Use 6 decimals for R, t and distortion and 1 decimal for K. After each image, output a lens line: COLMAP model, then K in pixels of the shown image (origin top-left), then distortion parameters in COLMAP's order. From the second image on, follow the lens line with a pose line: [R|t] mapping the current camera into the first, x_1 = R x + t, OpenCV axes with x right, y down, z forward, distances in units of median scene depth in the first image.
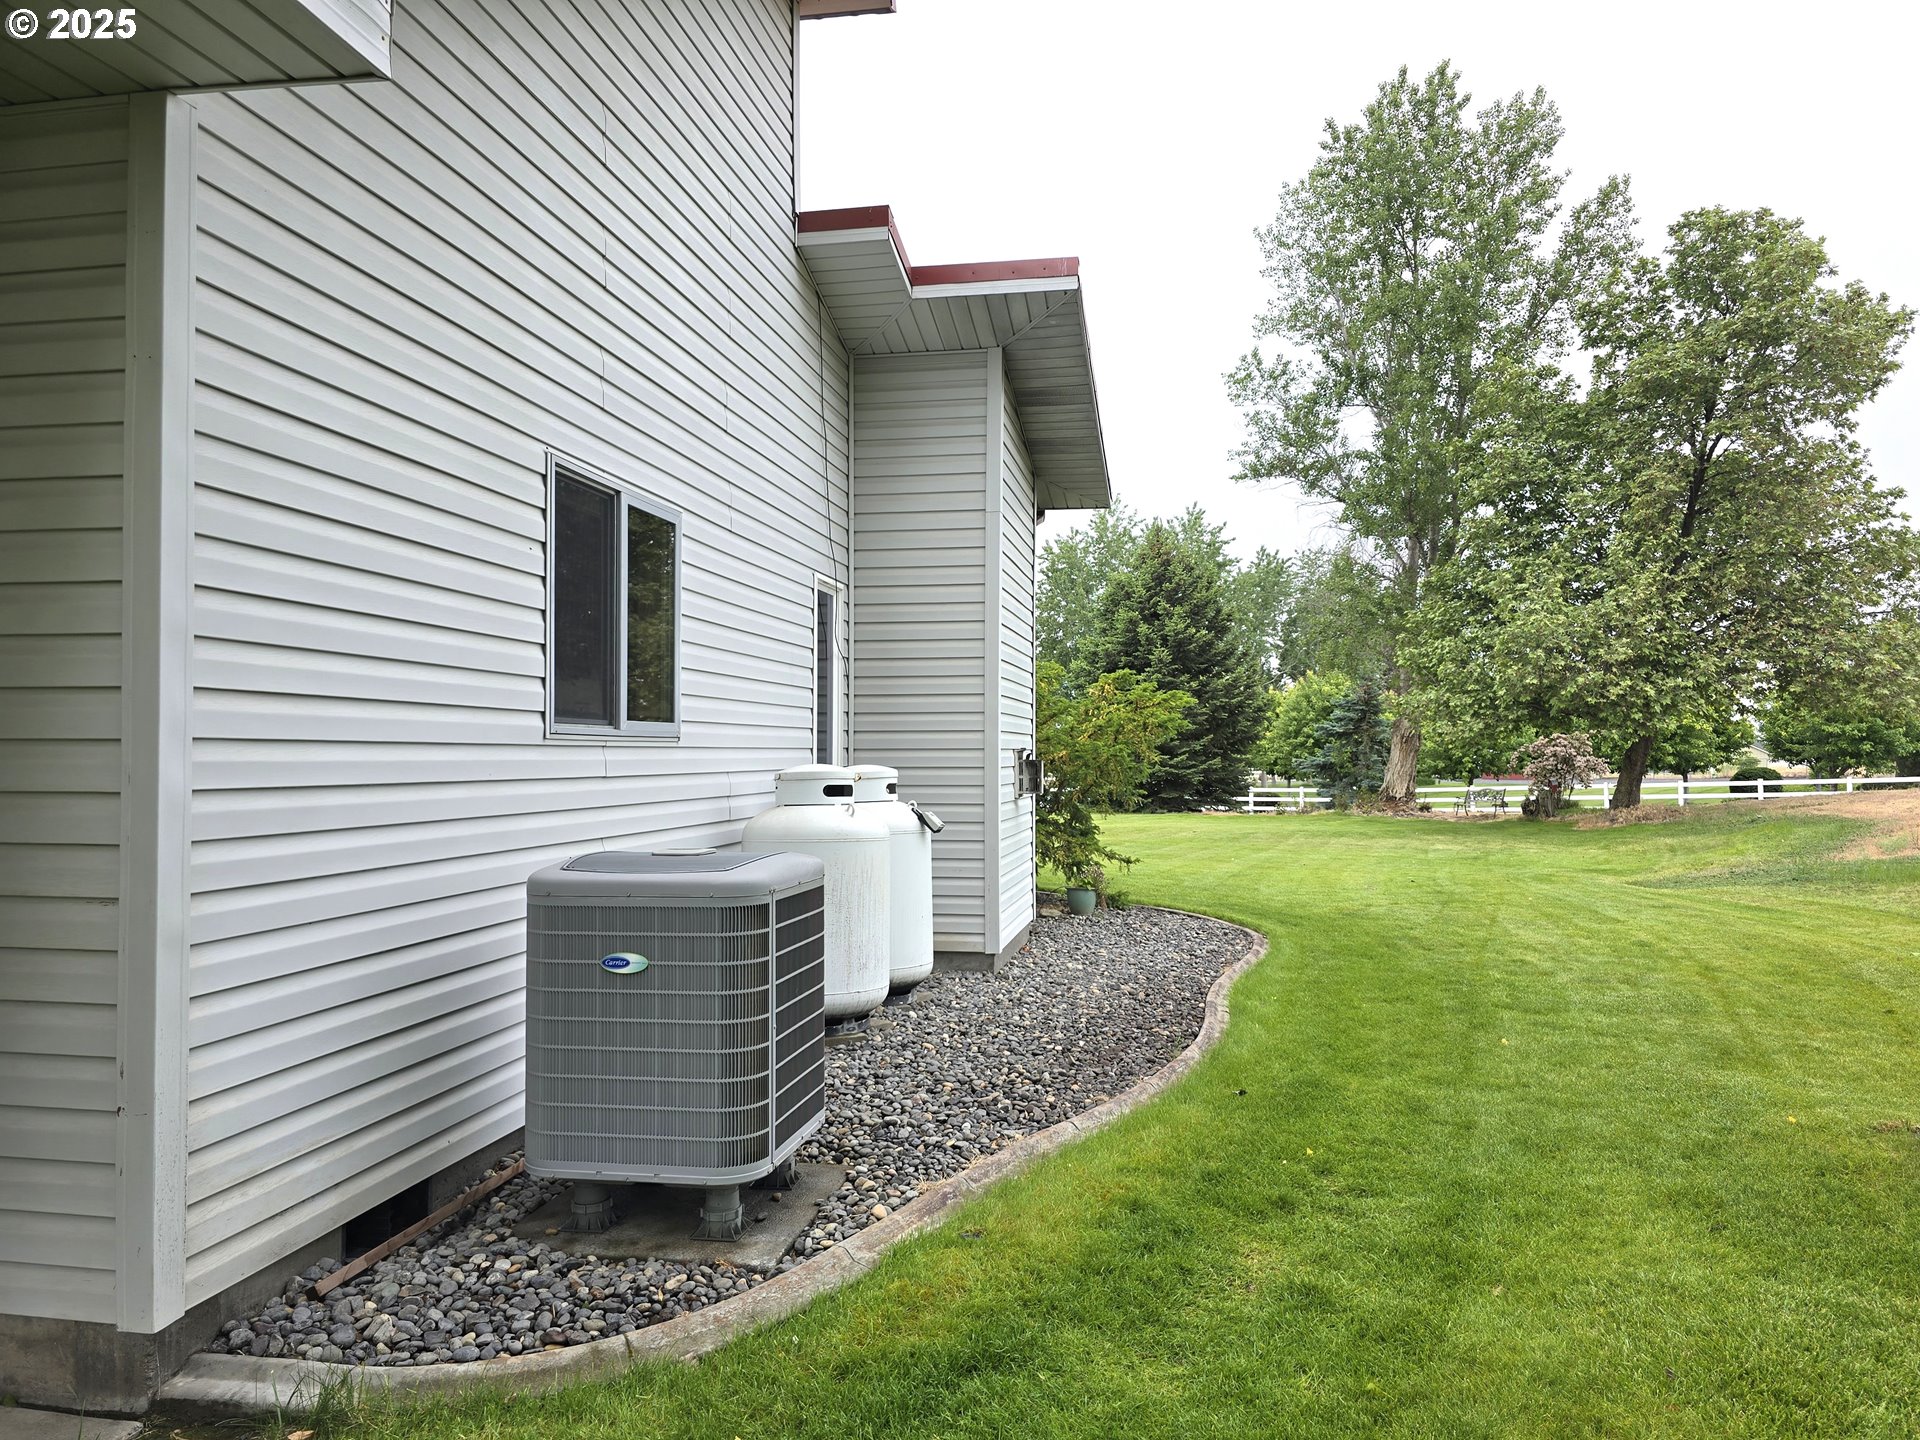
lens RADIAL K [[1280.8, 0, 960.0], [0, 1280.8, 720.0], [0, 0, 1]] dist [0.077076, -0.064696]
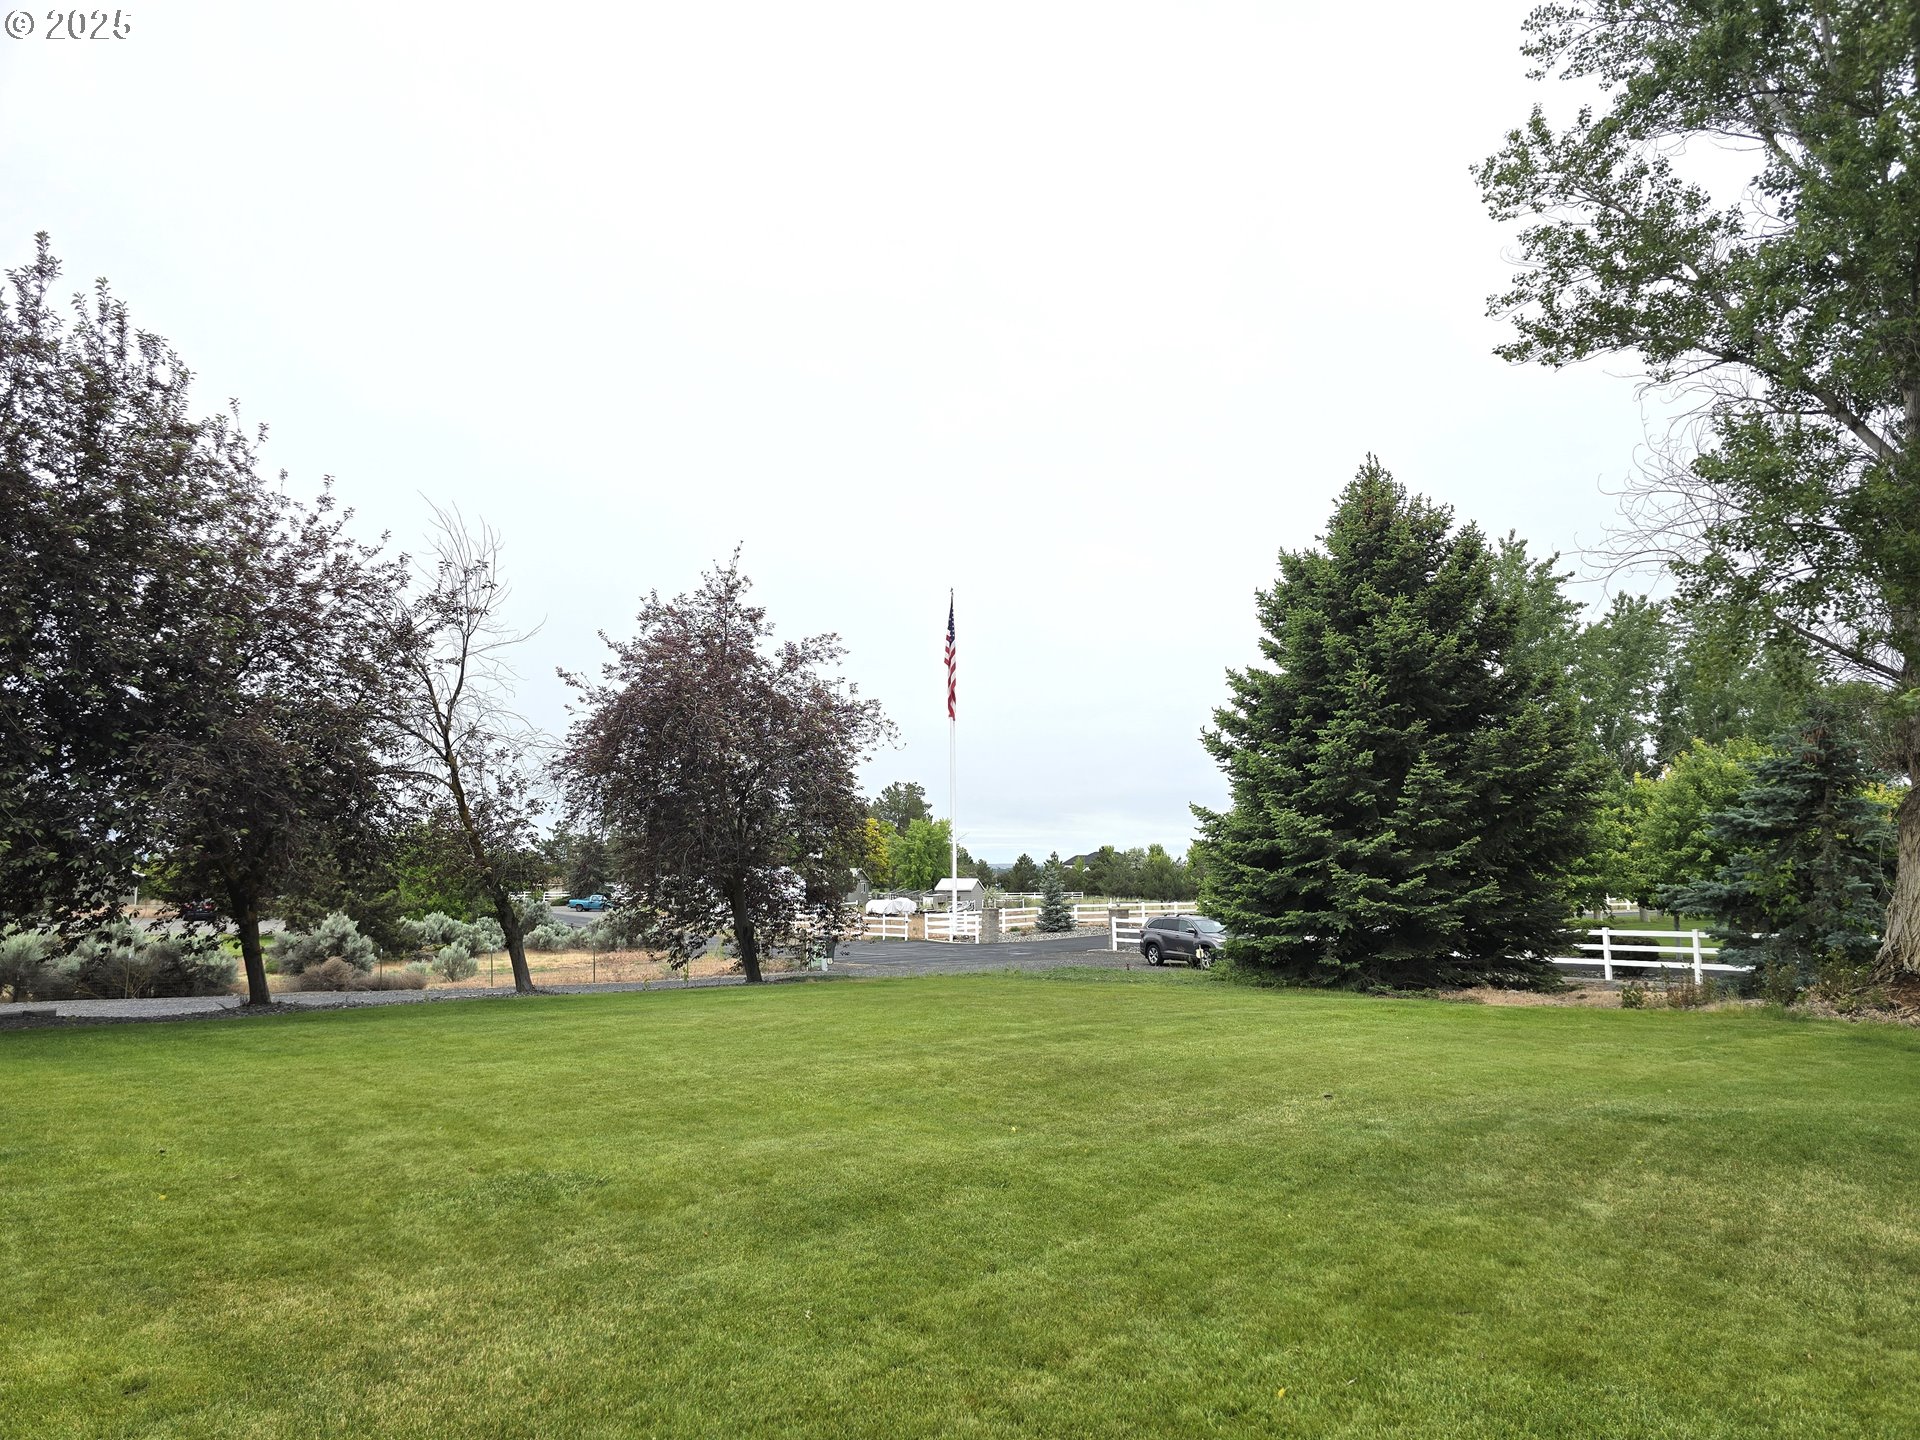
lens RADIAL K [[1280.8, 0, 960.0], [0, 1280.8, 720.0], [0, 0, 1]] dist [0.077076, -0.064696]
pose [[0.966682, -0.033478, -0.253780, 0.126474], [0.009741, 0.995504, -0.094218, 0.011522], [0.255793, 0.088607, 0.962662, 0.438318]]
